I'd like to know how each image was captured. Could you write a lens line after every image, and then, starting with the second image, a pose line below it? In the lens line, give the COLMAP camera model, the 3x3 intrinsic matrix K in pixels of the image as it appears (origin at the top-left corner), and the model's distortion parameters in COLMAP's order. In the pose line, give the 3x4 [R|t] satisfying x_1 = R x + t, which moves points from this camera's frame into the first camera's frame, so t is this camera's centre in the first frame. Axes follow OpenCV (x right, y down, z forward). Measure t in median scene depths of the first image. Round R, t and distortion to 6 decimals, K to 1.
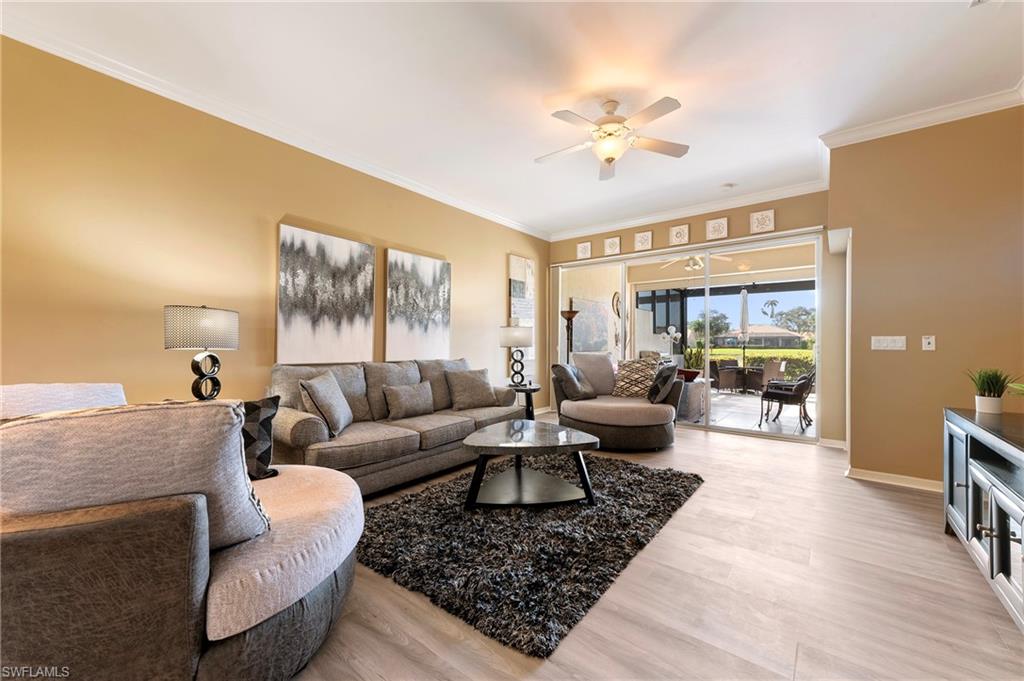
lens RADIAL K [[408.7, 0, 521.6], [0, 408.7, 339.3], [0, 0, 1]] dist [0.025670, 0.000172]
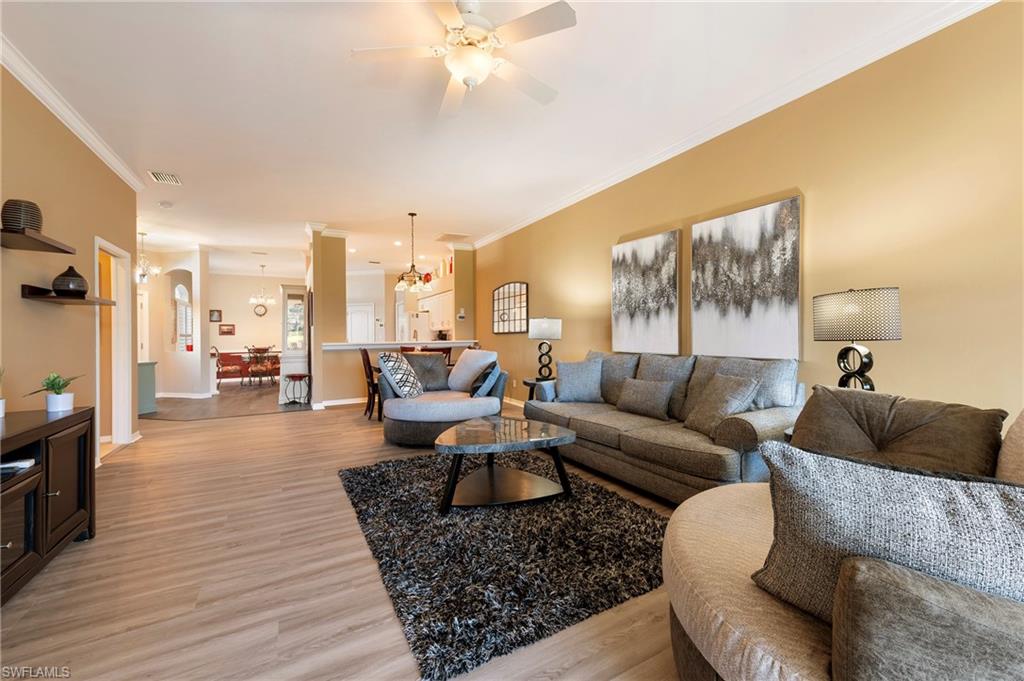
lens RADIAL K [[408.7, 0, 521.6], [0, 408.7, 339.3], [0, 0, 1]] dist [0.025670, 0.000172]
pose [[-0.393634, 0.008284, -0.919230, 0.554508], [0.019061, 0.999818, 0.000848, 0.011992], [0.919070, -0.017188, -0.393720, 0.899185]]
